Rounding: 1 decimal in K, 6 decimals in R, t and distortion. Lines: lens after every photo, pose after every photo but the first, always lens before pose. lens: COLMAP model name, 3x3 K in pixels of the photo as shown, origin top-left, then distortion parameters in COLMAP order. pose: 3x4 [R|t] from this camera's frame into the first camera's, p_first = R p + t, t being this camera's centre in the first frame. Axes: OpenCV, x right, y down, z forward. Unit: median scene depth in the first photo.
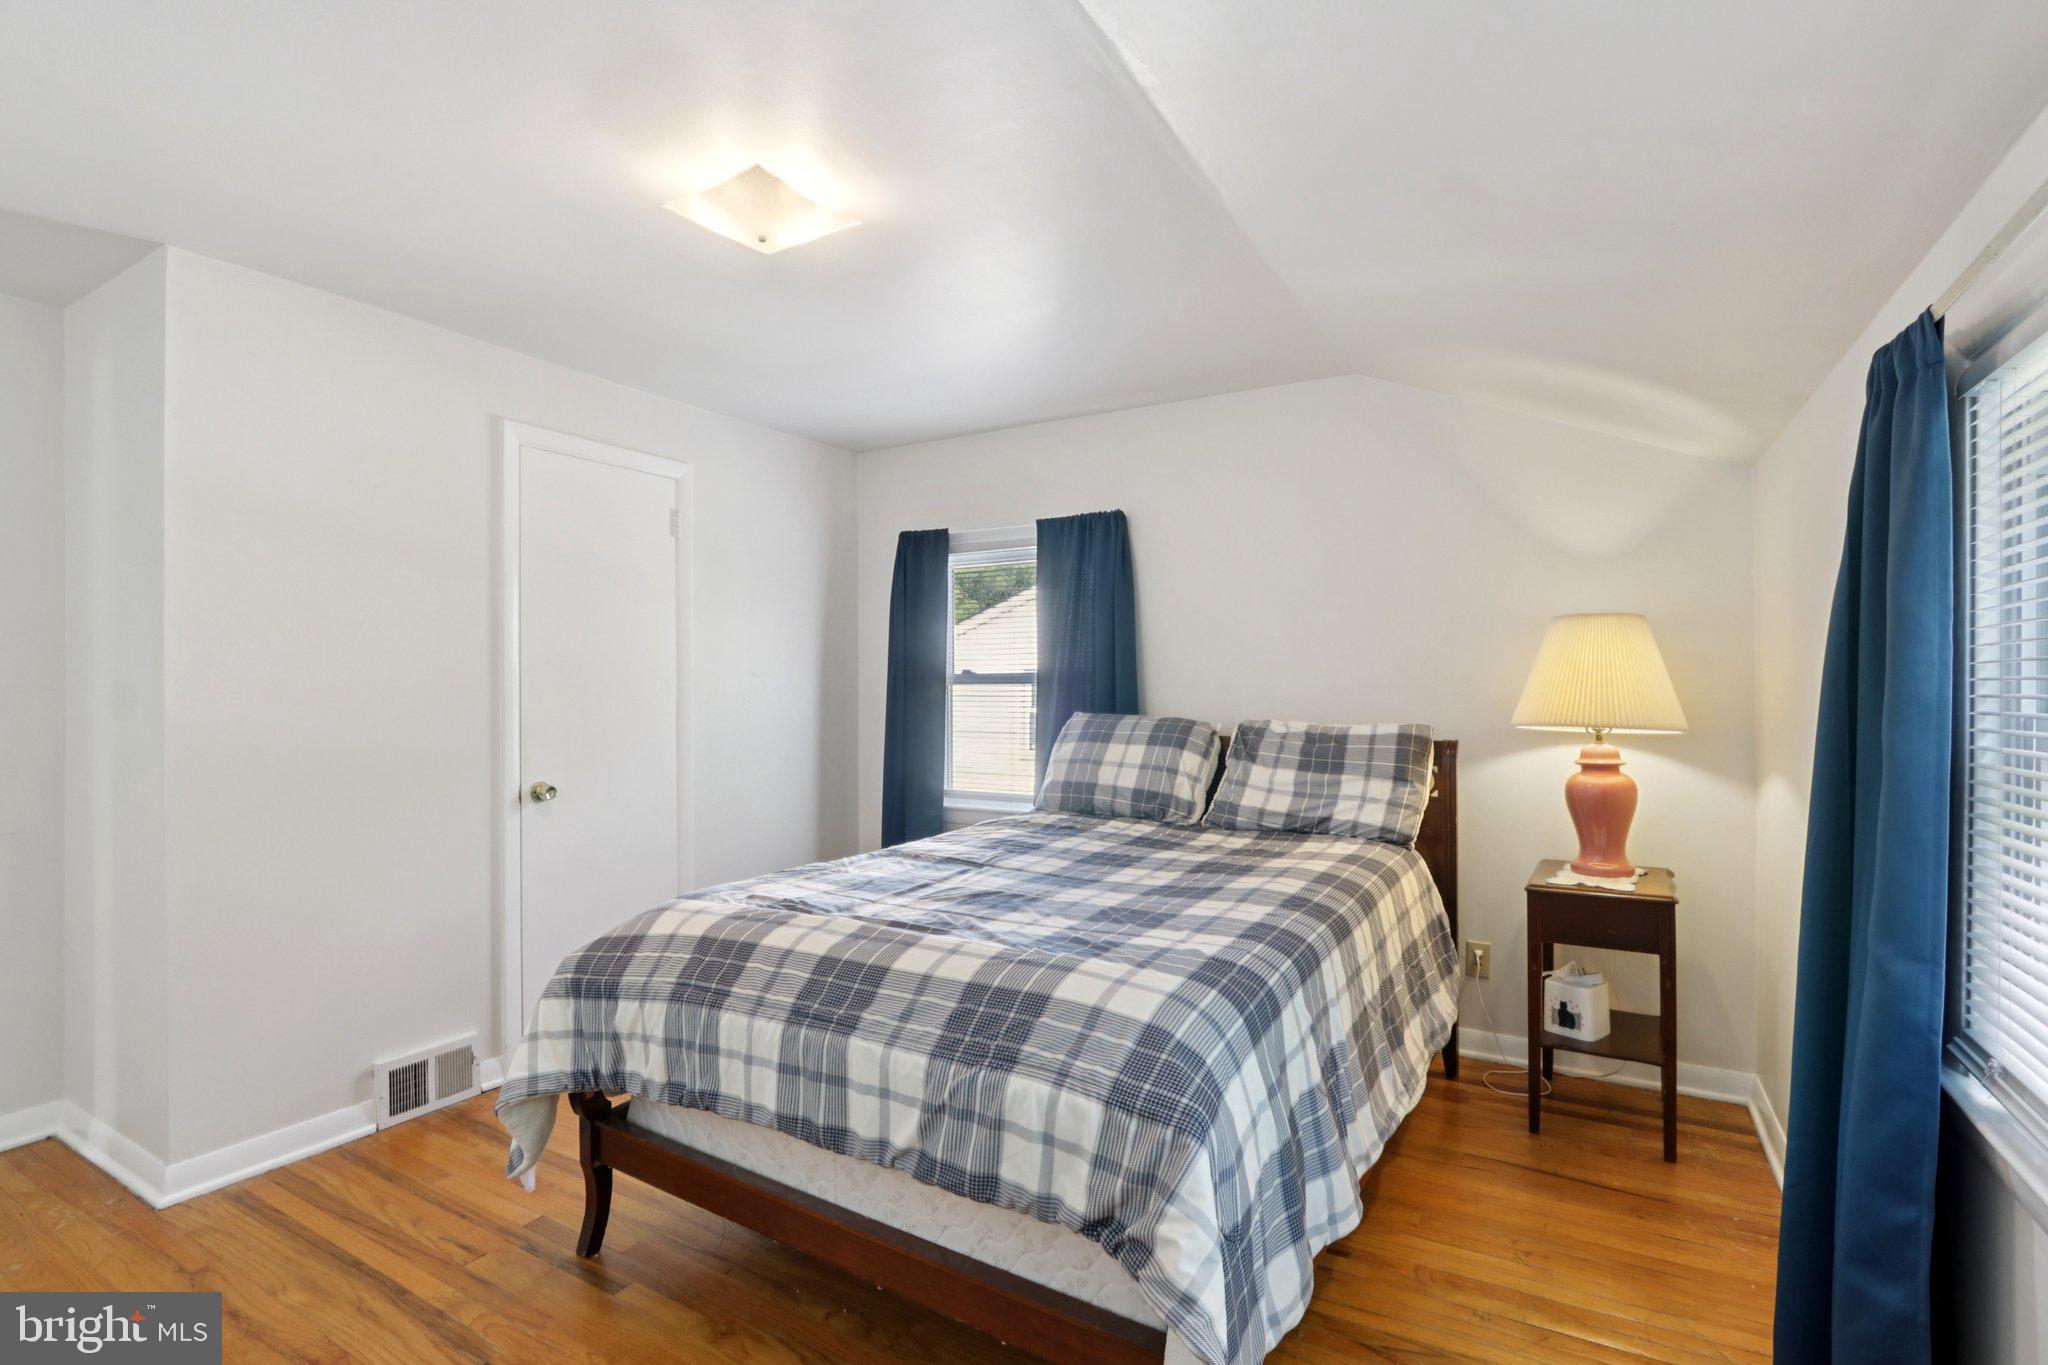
lens RADIAL K [[954.2, 0, 1023.7], [0, 954.2, 681.7], [0, 0, 1]] dist [-0.017331, 0.004619]
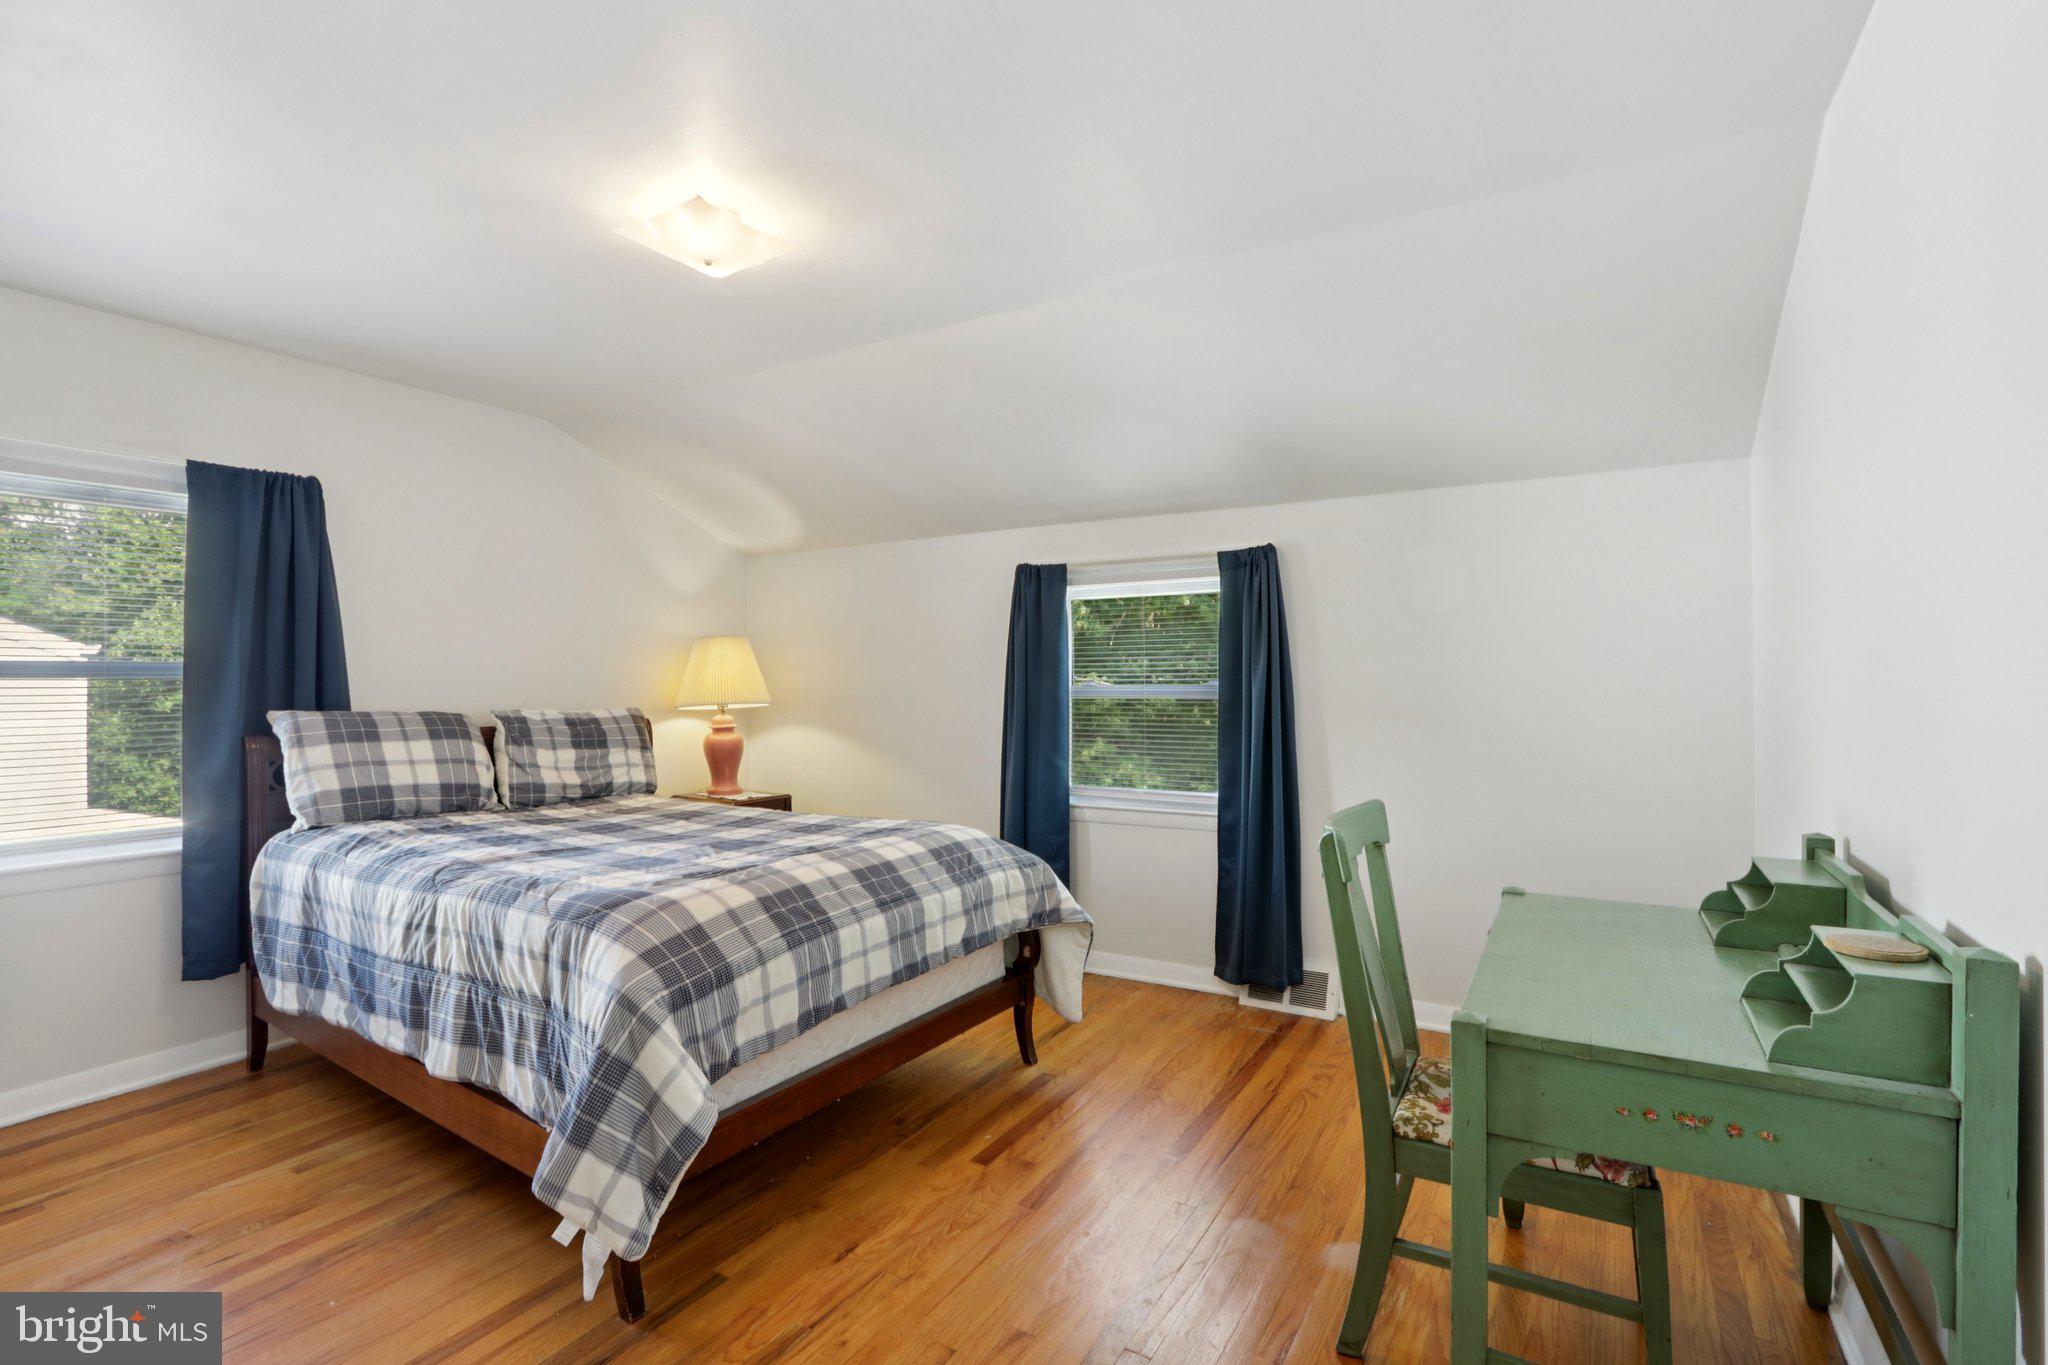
lens RADIAL K [[954.2, 0, 1025.6], [0, 954.2, 684.6], [0, 0, 1]] dist [-0.017331, 0.004619]
pose [[-0.001720, -0.001794, 0.999997, -0.939792], [-0.000208, 0.999998, 0.001794, 0.008740], [-0.999998, -0.000205, -0.001720, 0.434565]]
